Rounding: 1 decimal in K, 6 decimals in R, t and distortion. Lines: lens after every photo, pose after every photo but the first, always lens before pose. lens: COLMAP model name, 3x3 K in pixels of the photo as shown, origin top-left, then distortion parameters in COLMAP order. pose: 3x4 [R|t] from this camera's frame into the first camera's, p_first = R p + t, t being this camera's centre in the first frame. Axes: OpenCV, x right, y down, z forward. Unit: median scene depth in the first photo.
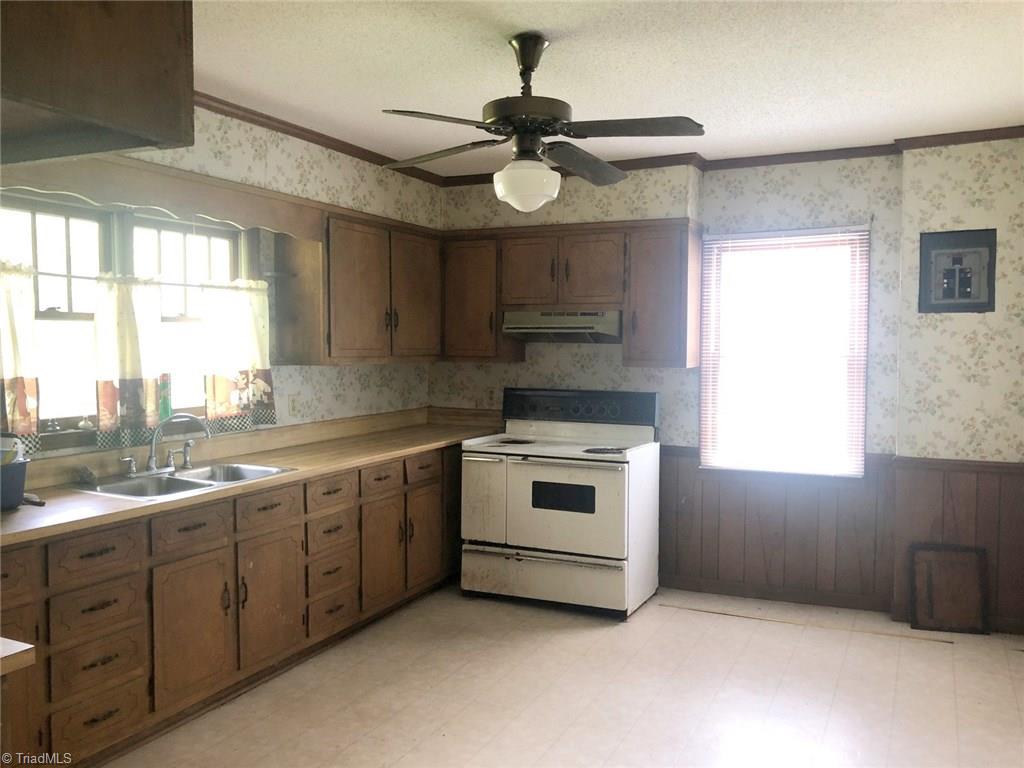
lens RADIAL K [[827.2, 0, 515.4], [0, 827.2, 383.4], [0, 0, 1]] dist [0.065081, -0.054231]
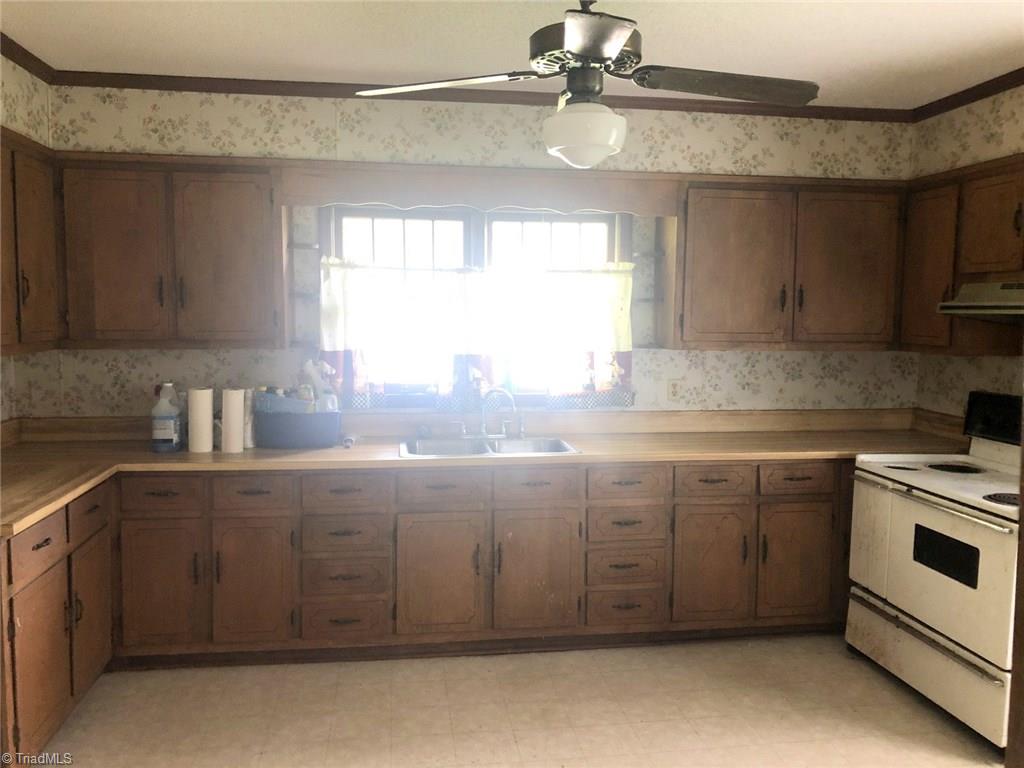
lens RADIAL K [[827.2, 0, 513.2], [0, 827.2, 381.7], [0, 0, 1]] dist [0.065081, -0.054231]
pose [[0.582528, 0.070865, -0.809716, 0.400820], [-0.050302, 0.997426, 0.051105, -0.023245], [0.811253, 0.010960, 0.584593, 0.297094]]
